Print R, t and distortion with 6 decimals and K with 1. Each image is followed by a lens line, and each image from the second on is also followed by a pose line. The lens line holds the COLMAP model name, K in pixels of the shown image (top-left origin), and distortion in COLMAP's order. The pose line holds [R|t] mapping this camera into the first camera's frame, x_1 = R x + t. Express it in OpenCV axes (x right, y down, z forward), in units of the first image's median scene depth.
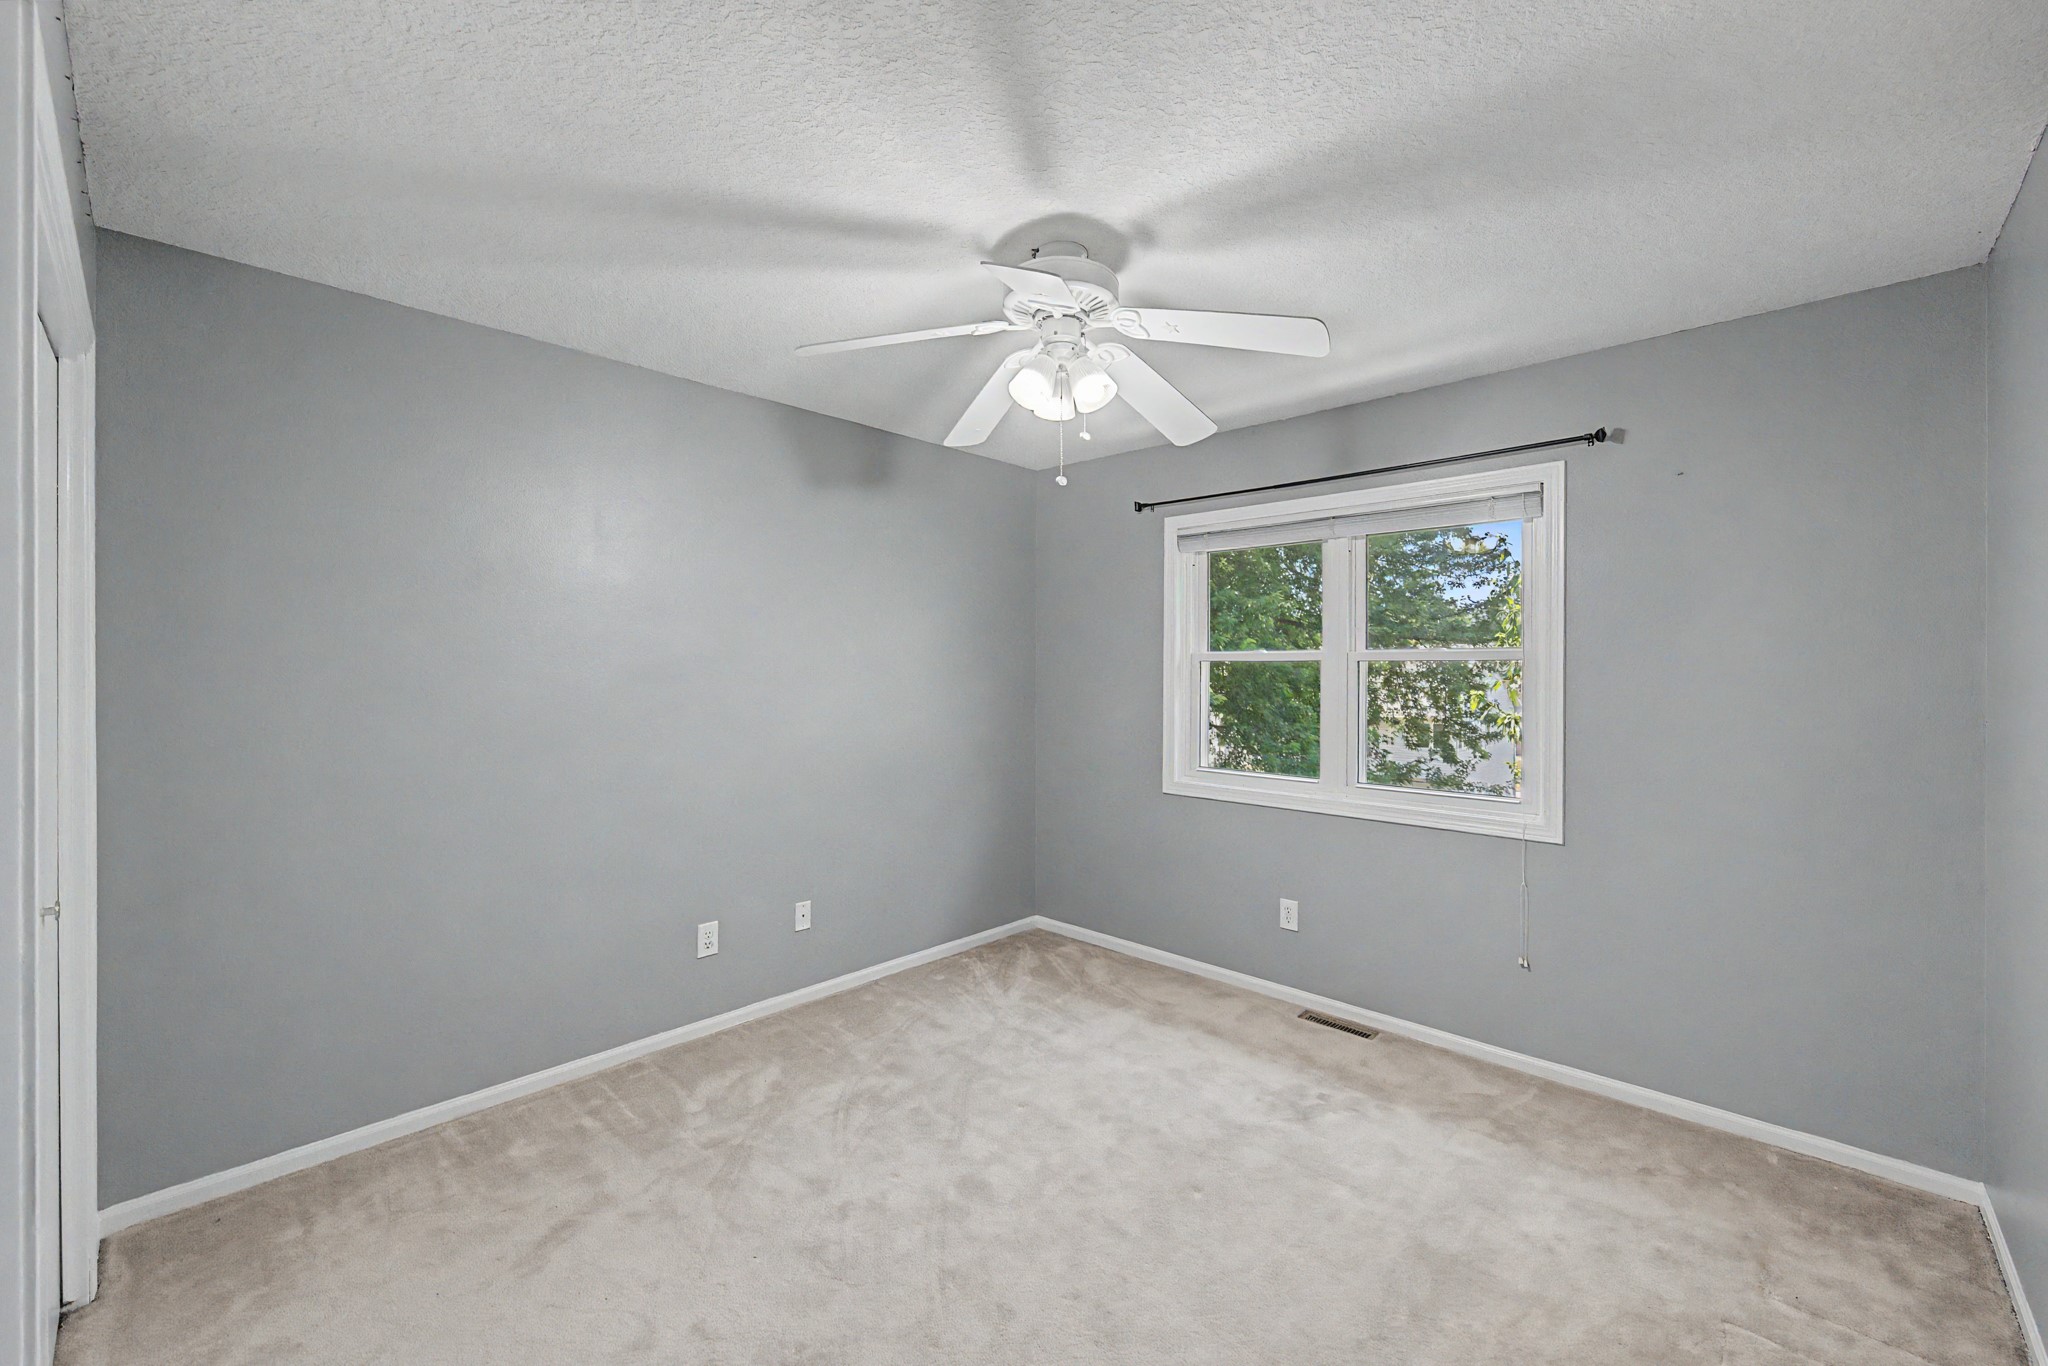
lens RADIAL K [[802.0, 0, 1034.6], [0, 802.0, 672.6], [0, 0, 1]] dist [-0.003062, -0.000777]
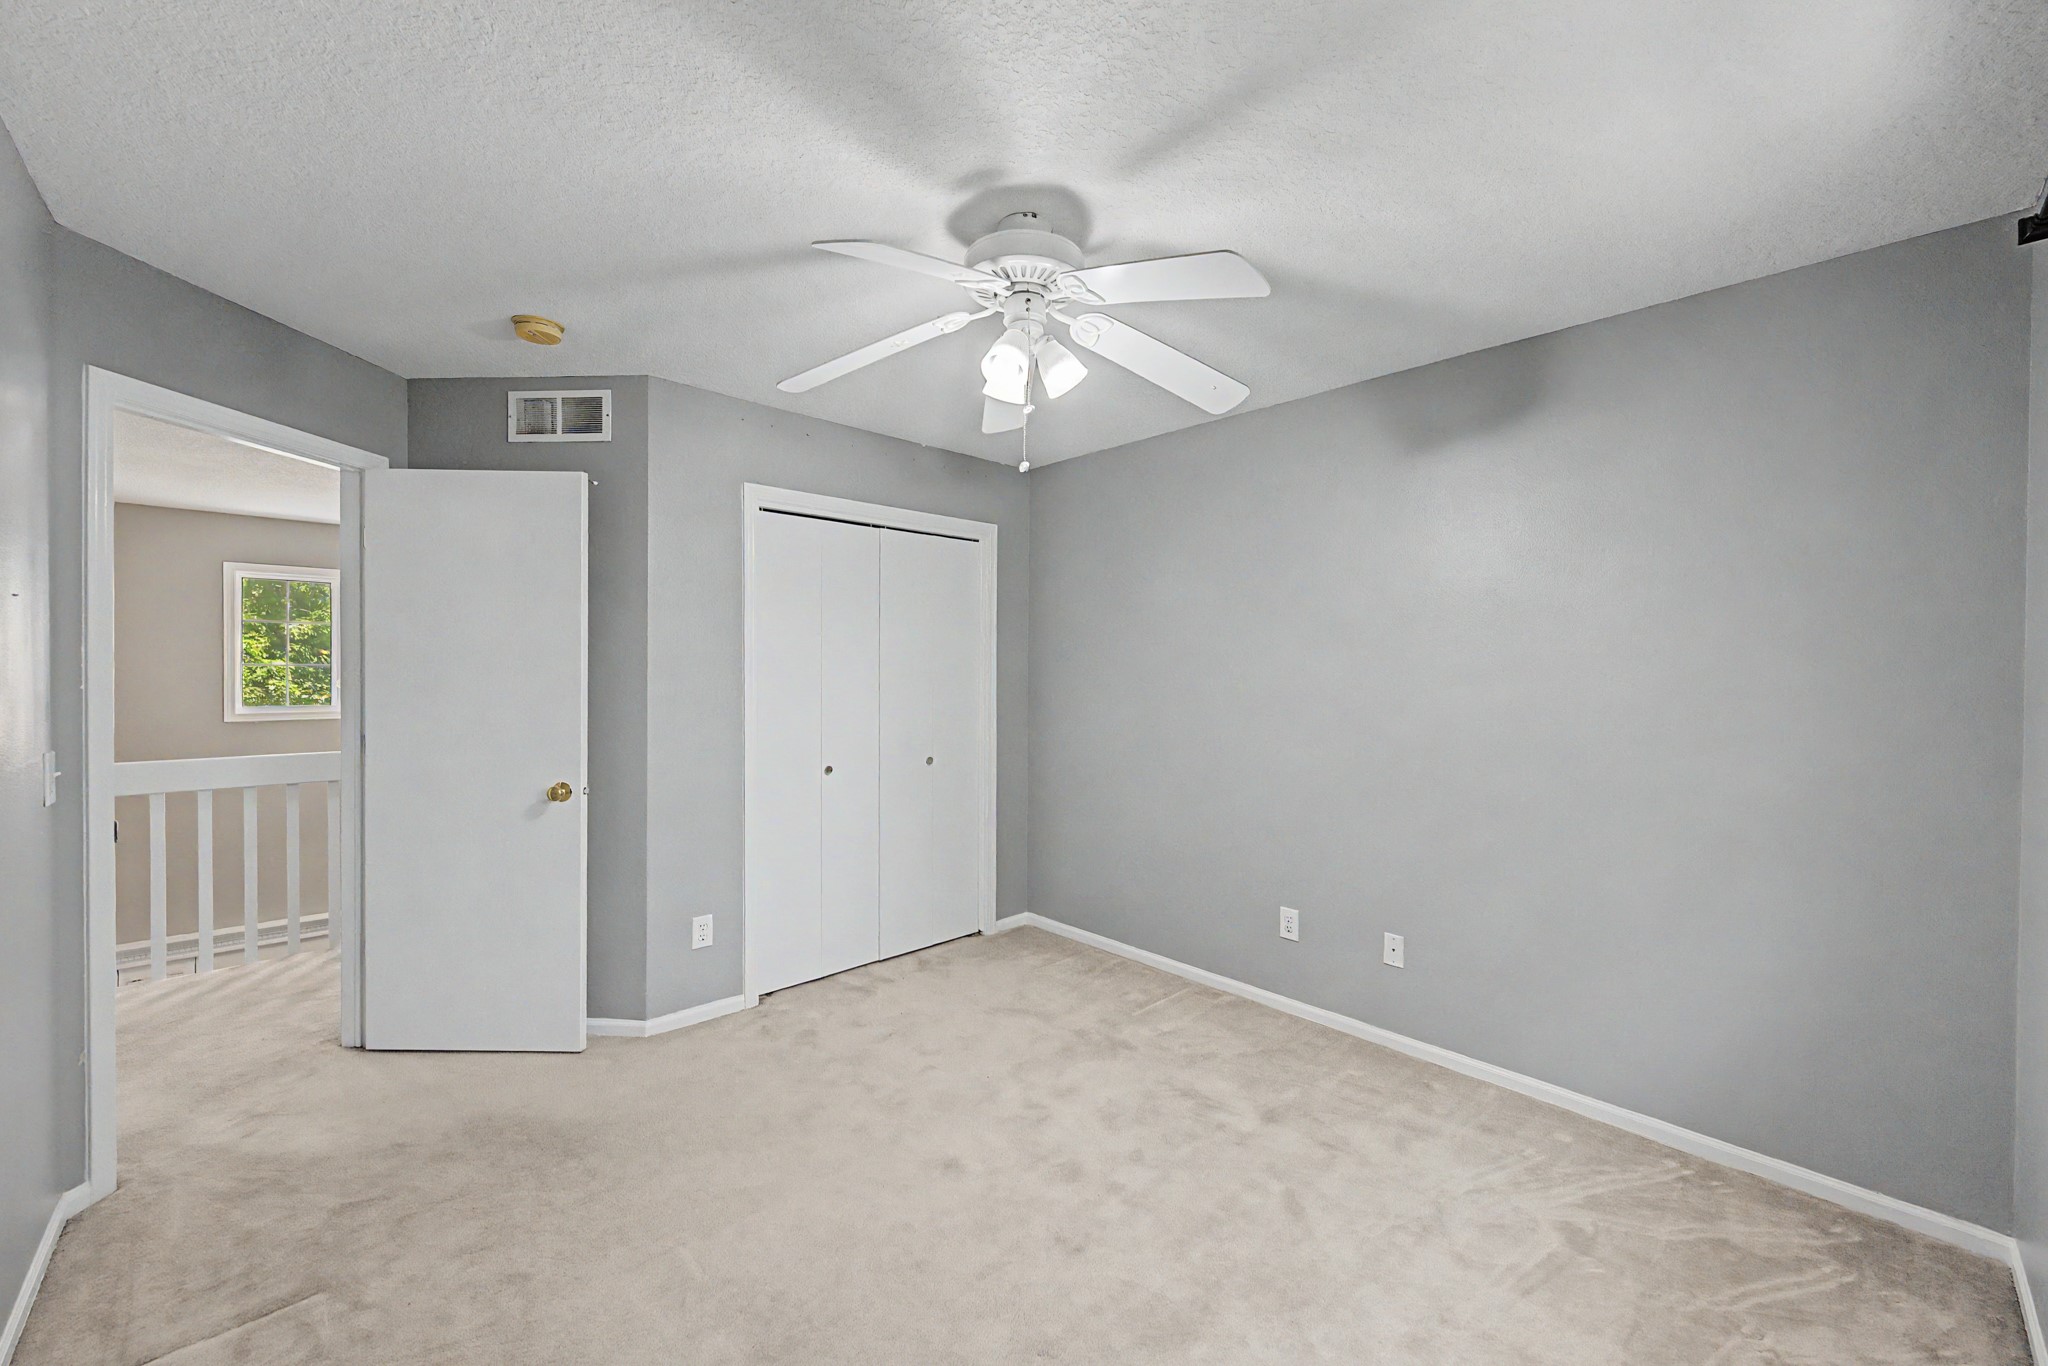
lens RADIAL K [[802.0, 0, 1035.9], [0, 802.0, 674.5], [0, 0, 1]] dist [-0.003062, -0.000777]
pose [[-0.041677, 0.008564, -0.999094, 0.684082], [-0.014027, 0.999860, 0.009155, -0.000818], [0.999033, 0.014396, -0.041551, 0.726583]]
